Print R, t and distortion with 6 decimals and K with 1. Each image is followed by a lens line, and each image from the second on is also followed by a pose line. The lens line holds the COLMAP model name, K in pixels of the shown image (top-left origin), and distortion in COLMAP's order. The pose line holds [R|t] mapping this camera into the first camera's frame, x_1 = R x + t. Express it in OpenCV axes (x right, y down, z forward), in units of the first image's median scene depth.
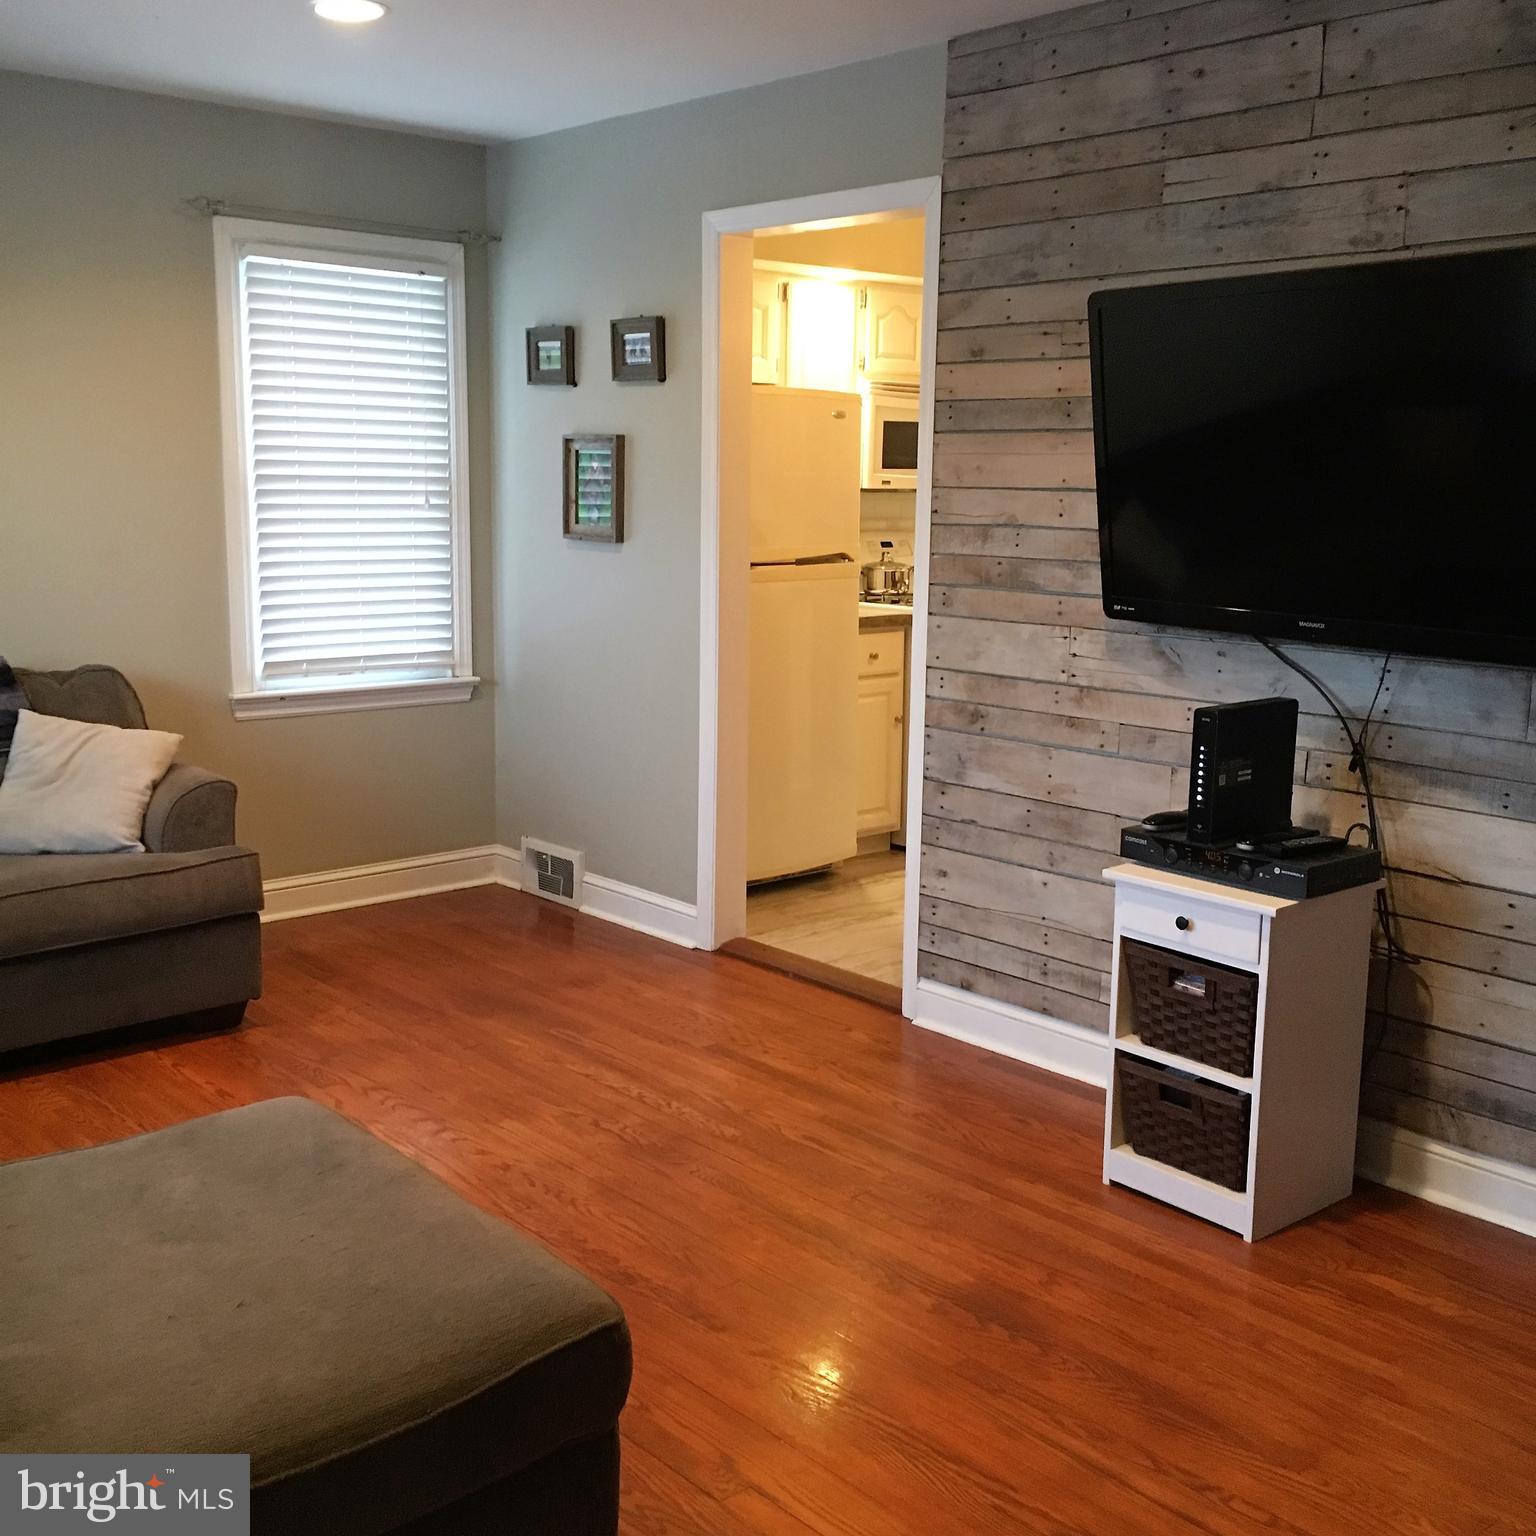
lens RADIAL K [[1723.2, 0, 768.0], [0, 1723.2, 768.0], [0, 0, 1]] dist [-0.002983, -0.010423]
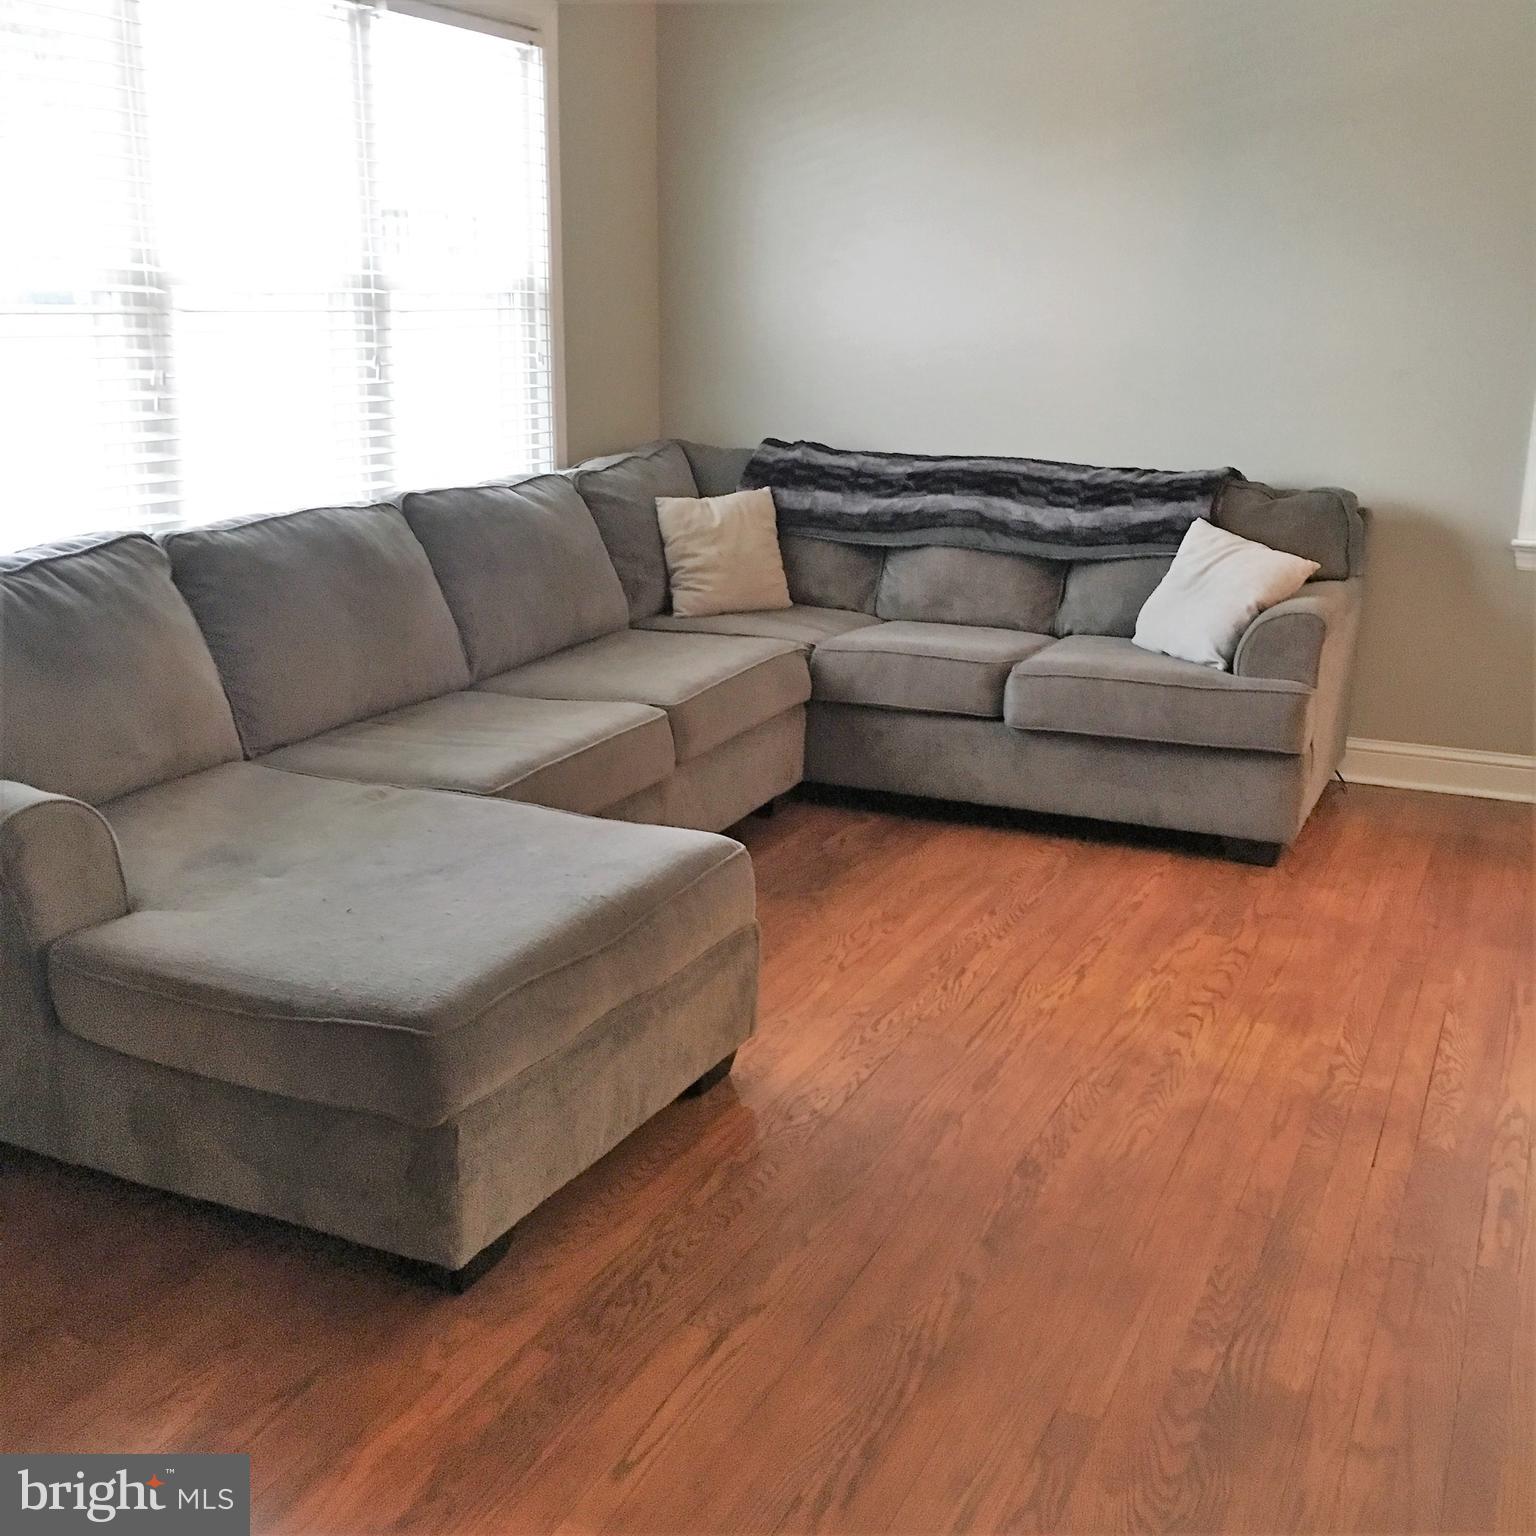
lens RADIAL K [[1723.2, 0, 768.0], [0, 1723.2, 768.0], [0, 0, 1]] dist [-0.002983, -0.010423]
pose [[0.401621, 0.238436, -0.884222, 0.438458], [-0.160955, 0.968861, 0.188152, -0.042393], [0.901551, 0.066754, 0.427492, 0.336713]]
